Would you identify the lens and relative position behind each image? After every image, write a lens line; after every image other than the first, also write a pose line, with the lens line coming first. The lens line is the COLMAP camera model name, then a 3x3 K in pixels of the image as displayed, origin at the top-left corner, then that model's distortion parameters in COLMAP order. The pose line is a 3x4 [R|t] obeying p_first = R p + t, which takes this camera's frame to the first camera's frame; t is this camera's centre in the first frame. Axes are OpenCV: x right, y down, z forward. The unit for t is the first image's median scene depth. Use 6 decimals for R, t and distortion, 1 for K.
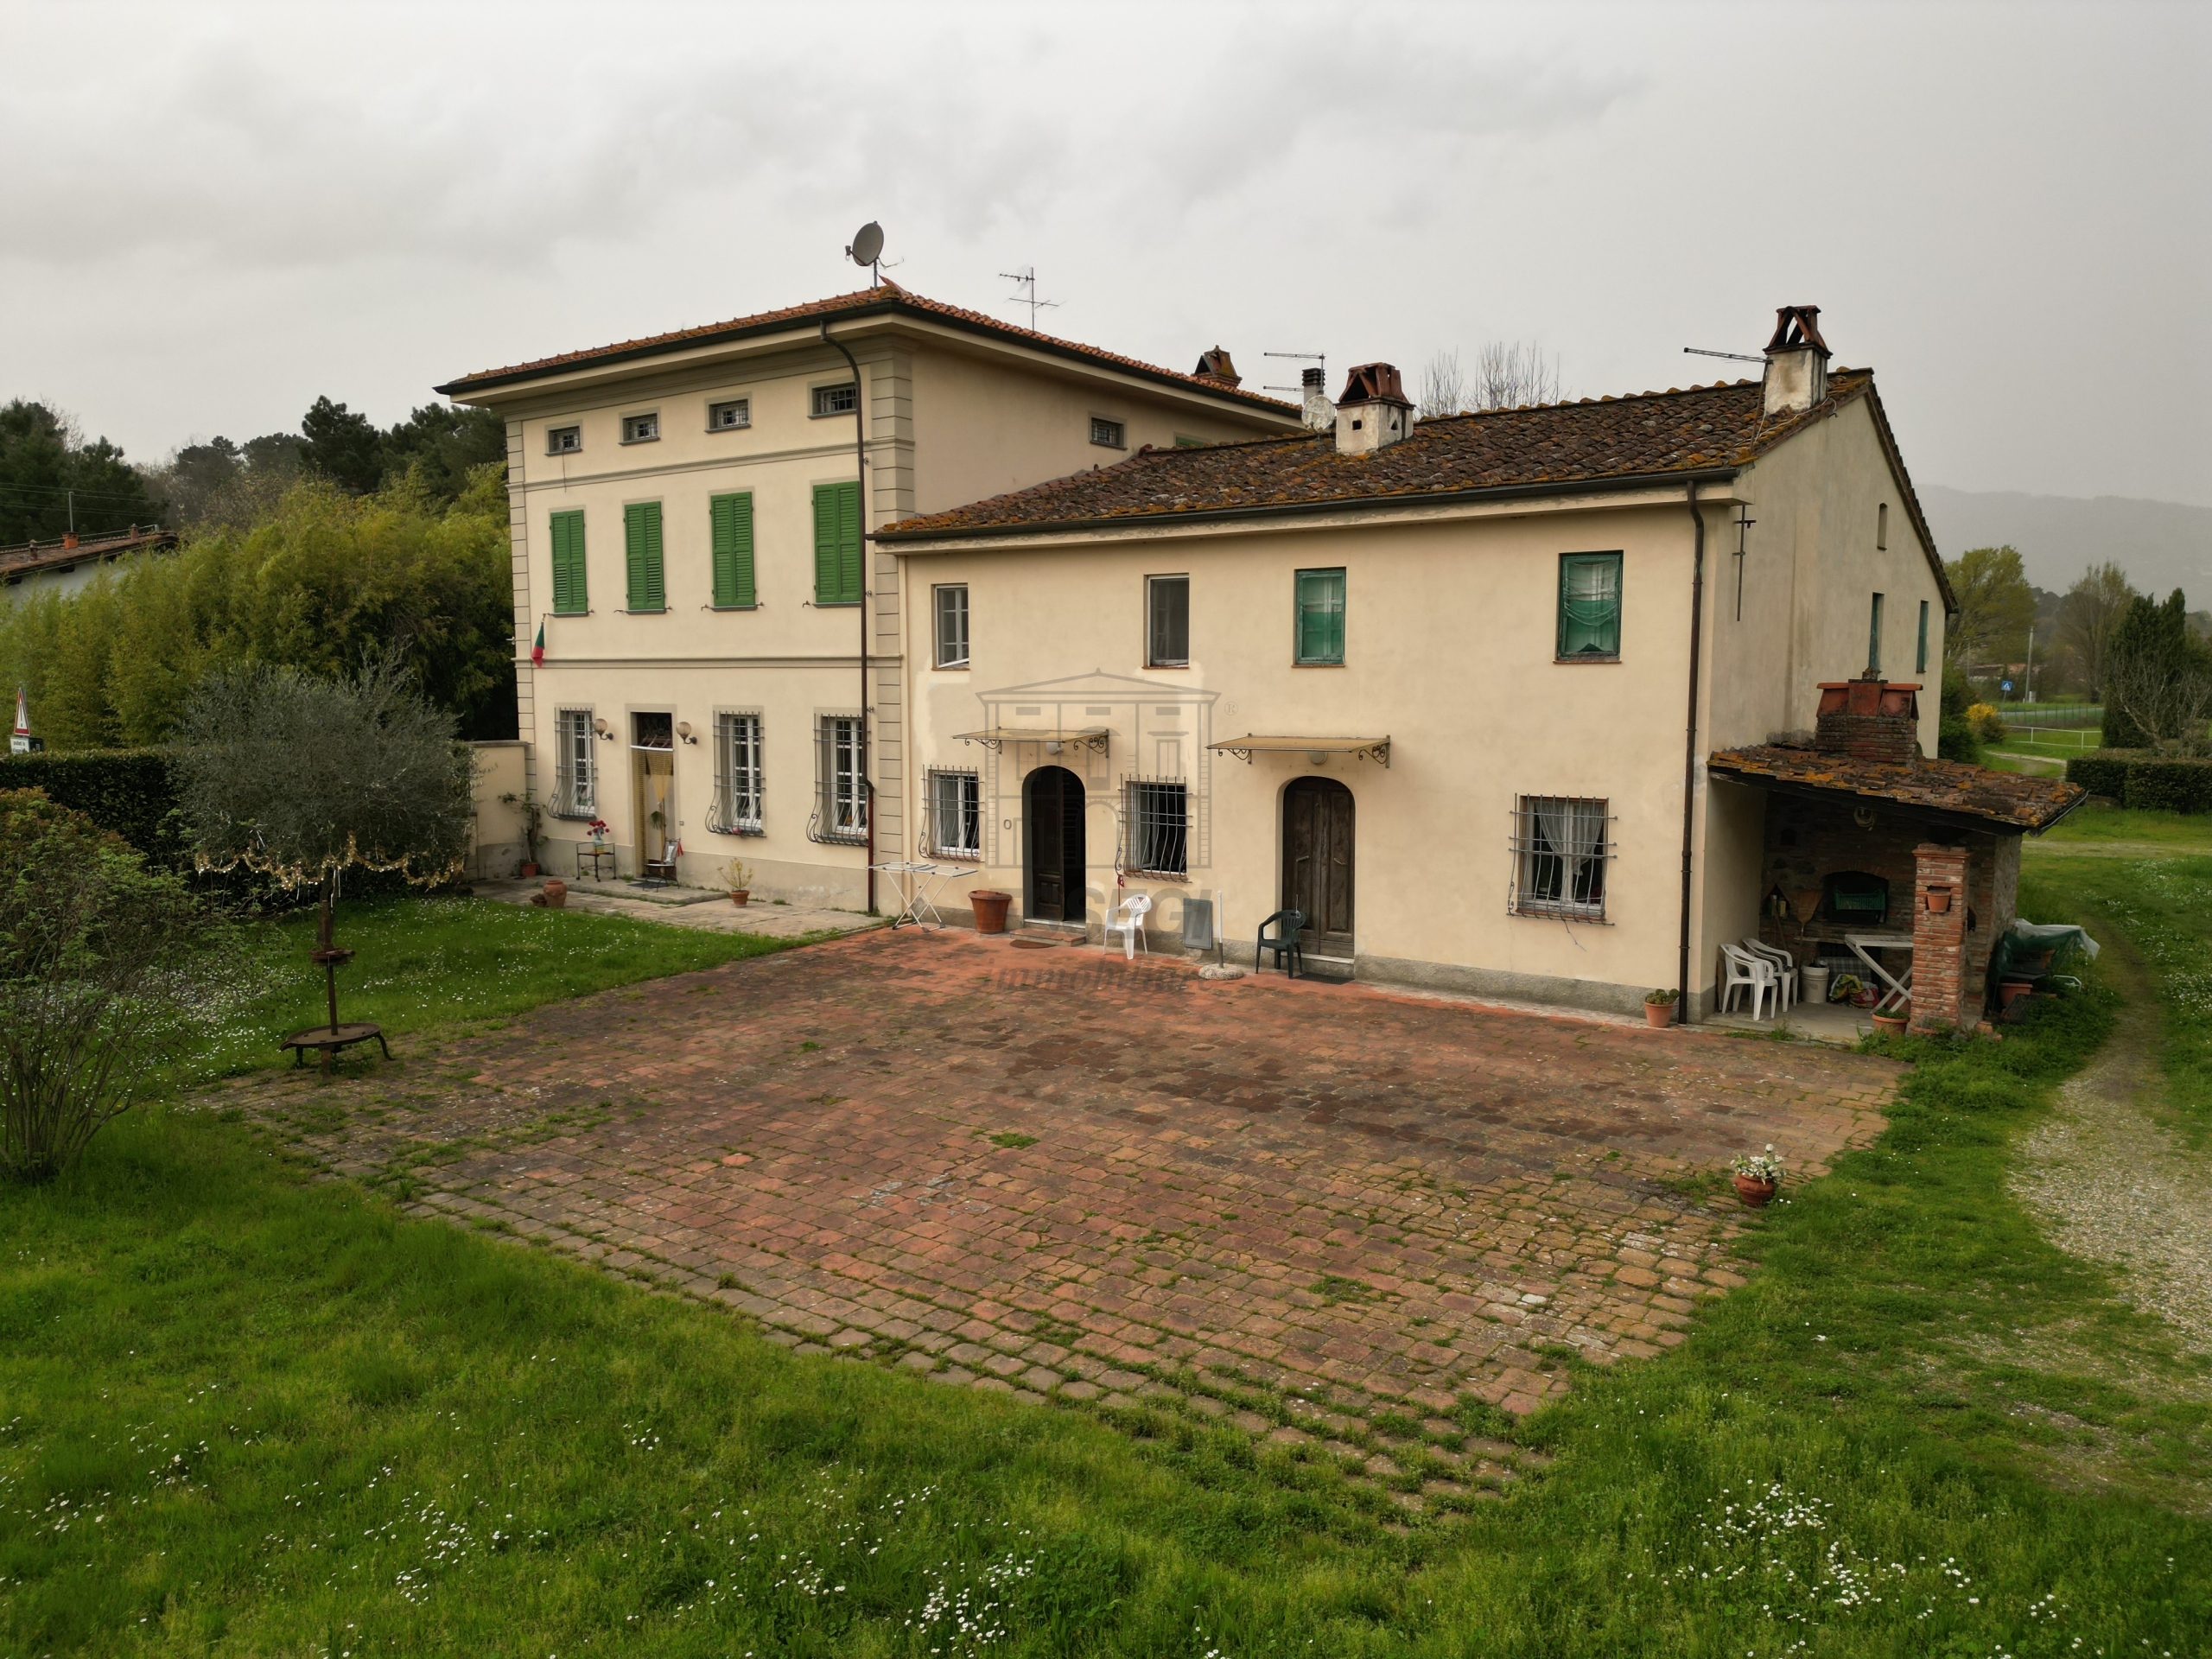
lens RADIAL K [[1539.7, 0, 1106.0], [0, 1539.7, 829.5], [0, 0, 1]] dist [0.099030, -0.109739]
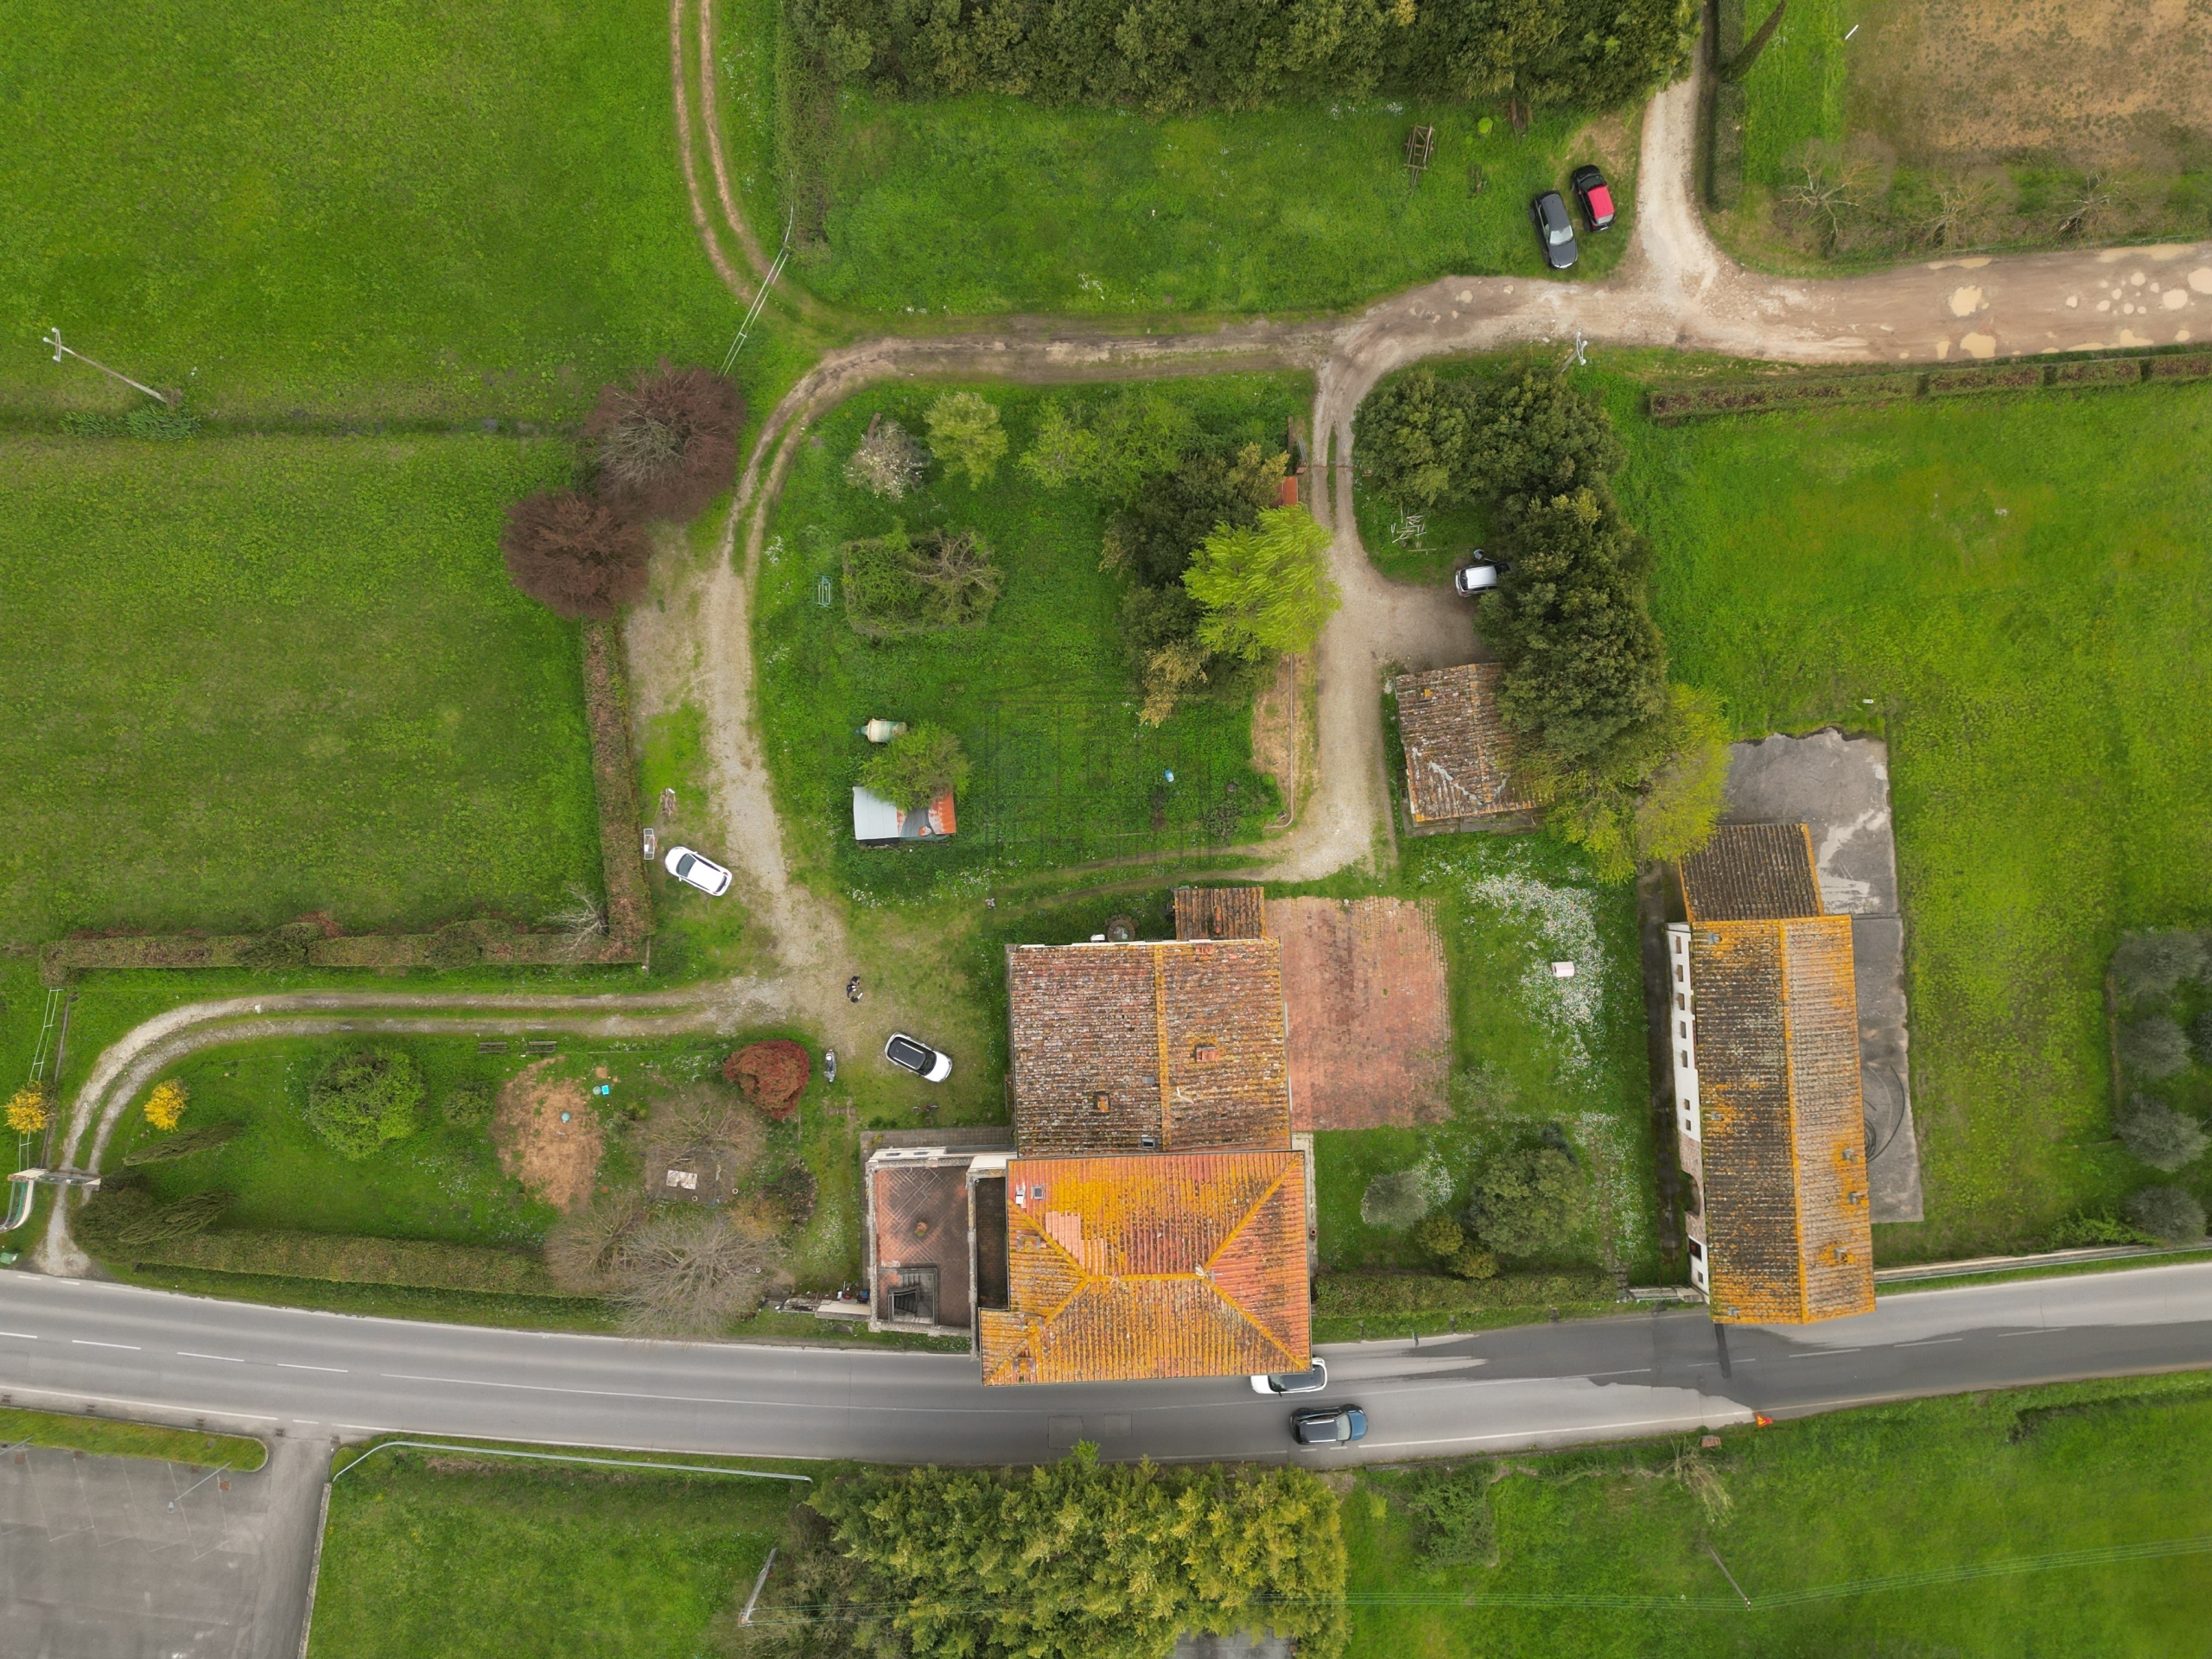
lens RADIAL K [[1539.7, 0, 1106.0], [0, 1539.7, 829.5], [0, 0, 1]] dist [0.099030, -0.109739]
pose [[-0.616771, -0.786582, 0.029706, 0.748943], [0.088659, -0.031921, 0.995550, -4.714142], [-0.782133, 0.616661, 0.089425, 0.623466]]
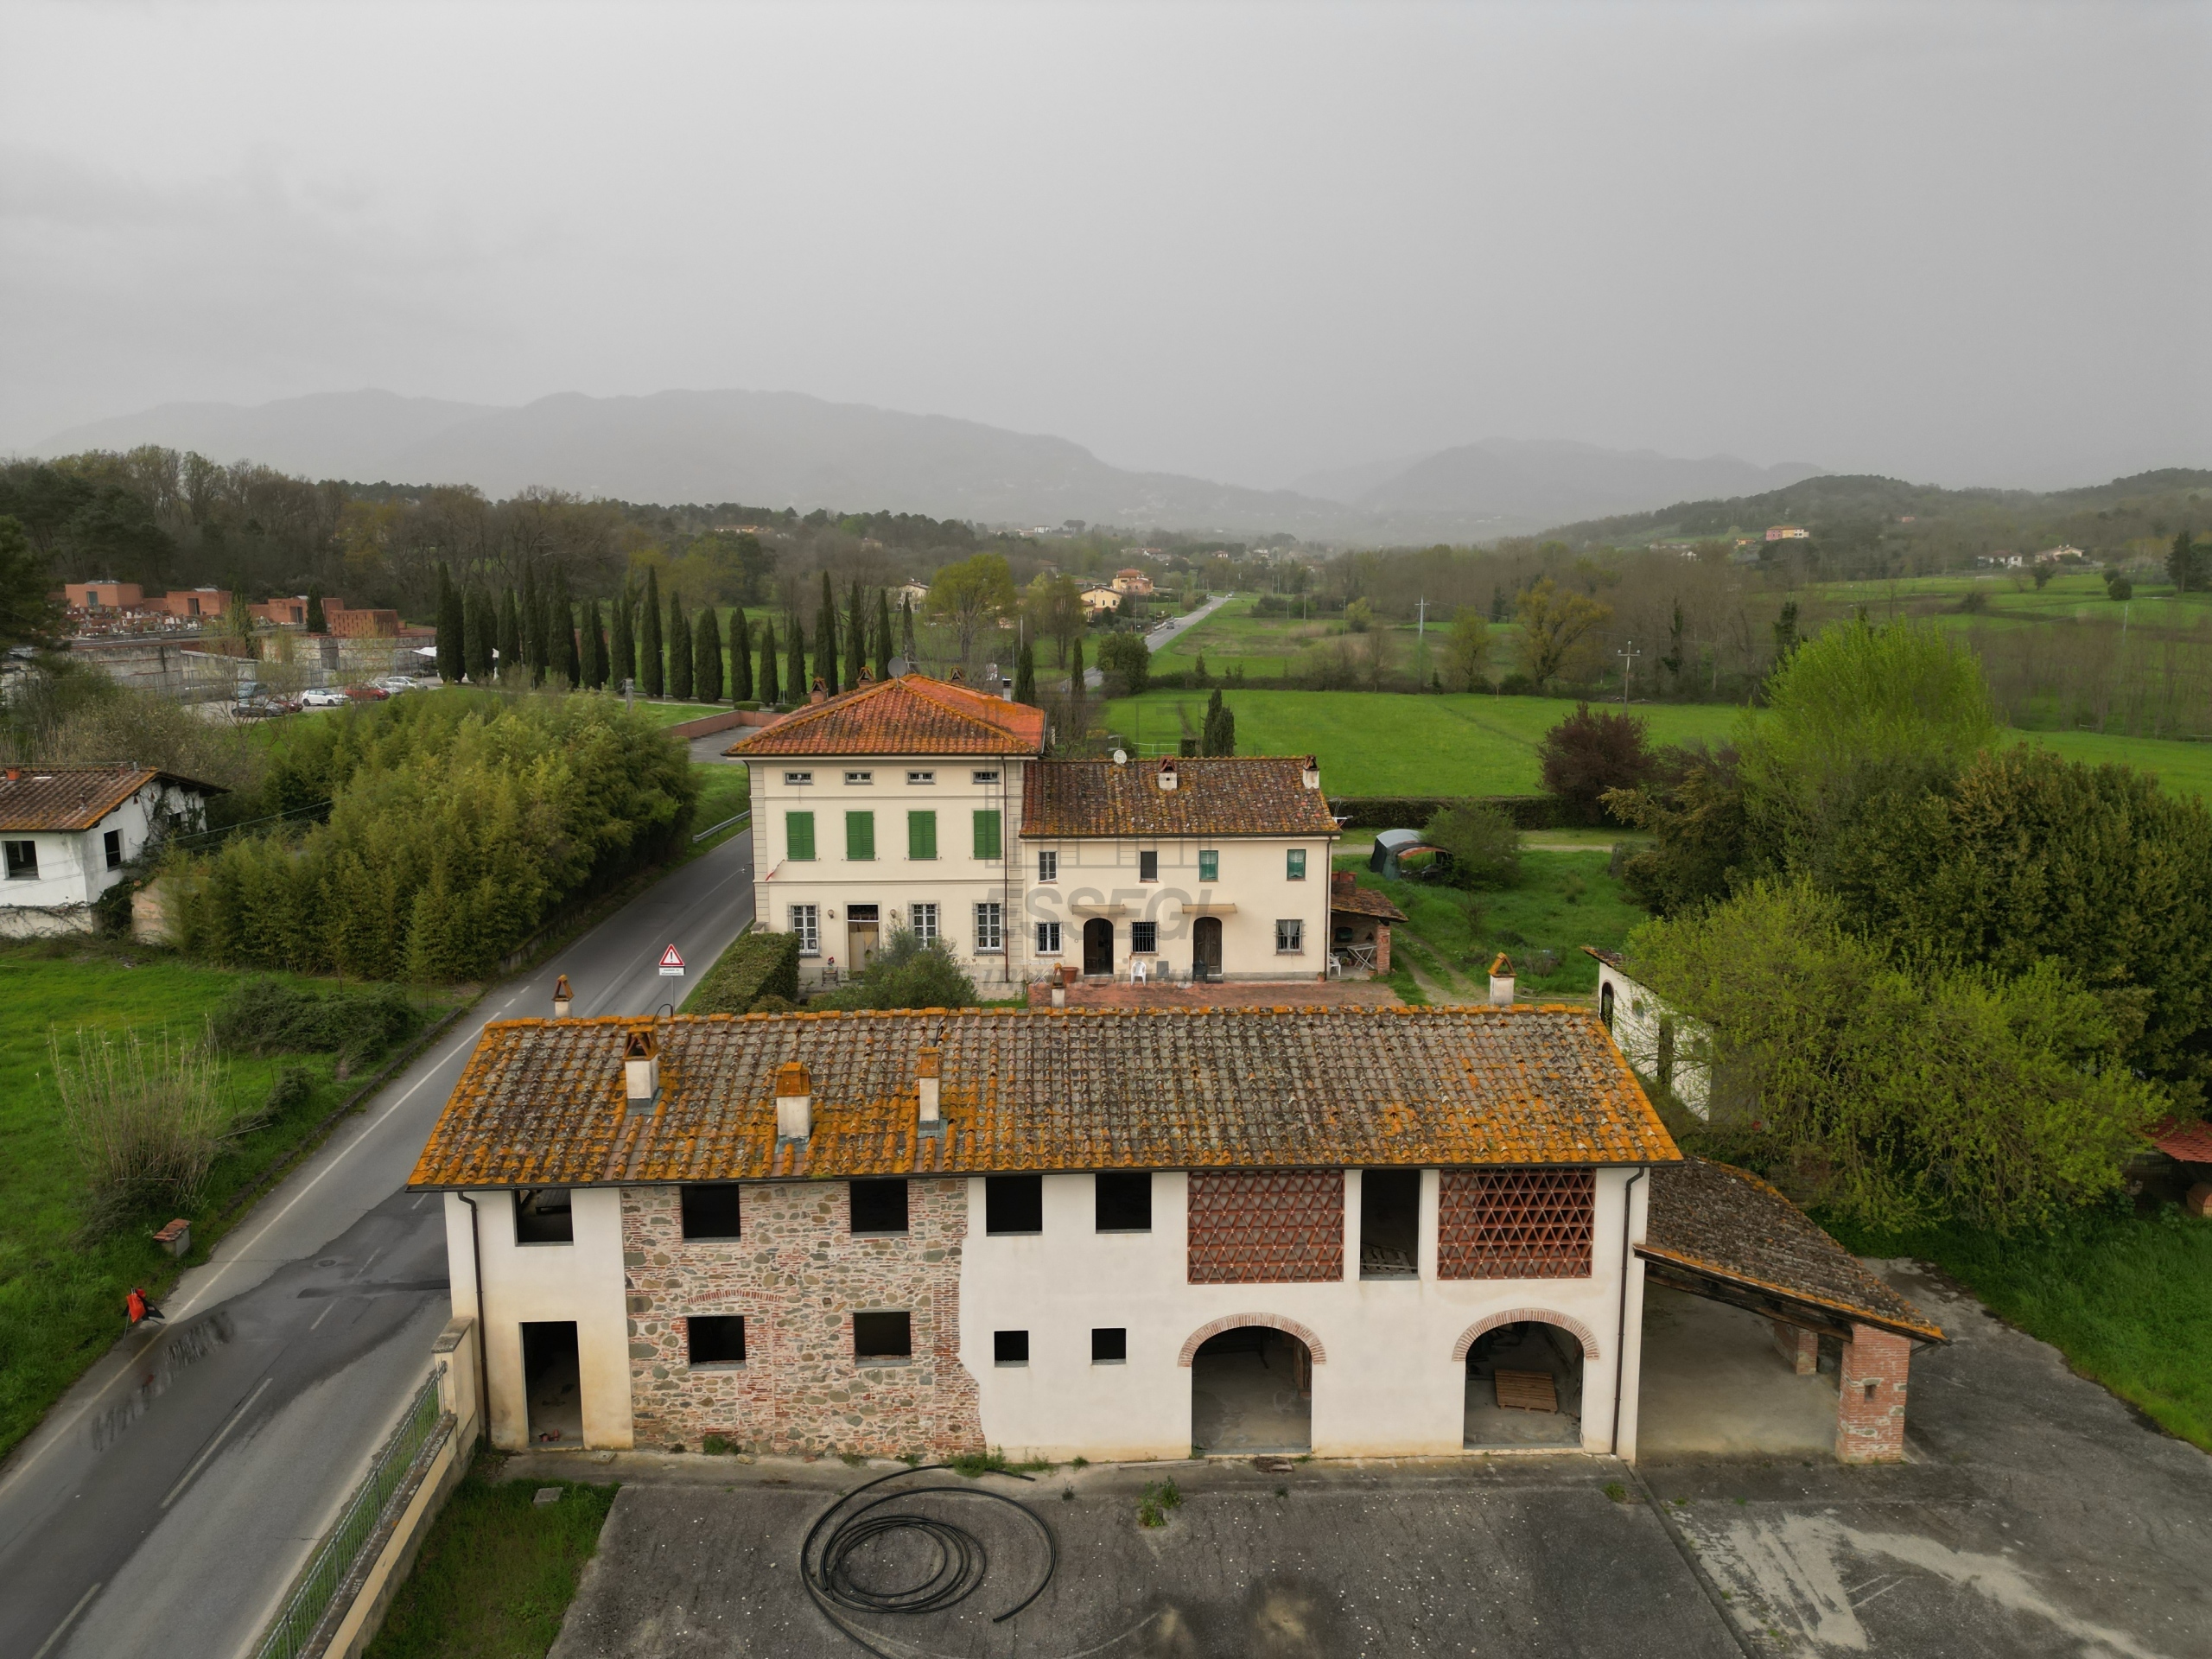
lens RADIAL K [[1539.7, 0, 1106.0], [0, 1539.7, 829.5], [0, 0, 1]] dist [0.099030, -0.109739]
pose [[0.789598, -0.105560, 0.604477, -1.857074], [0.064091, 0.993892, 0.089844, -0.496174], [-0.610268, -0.032199, 0.791540, -1.284030]]
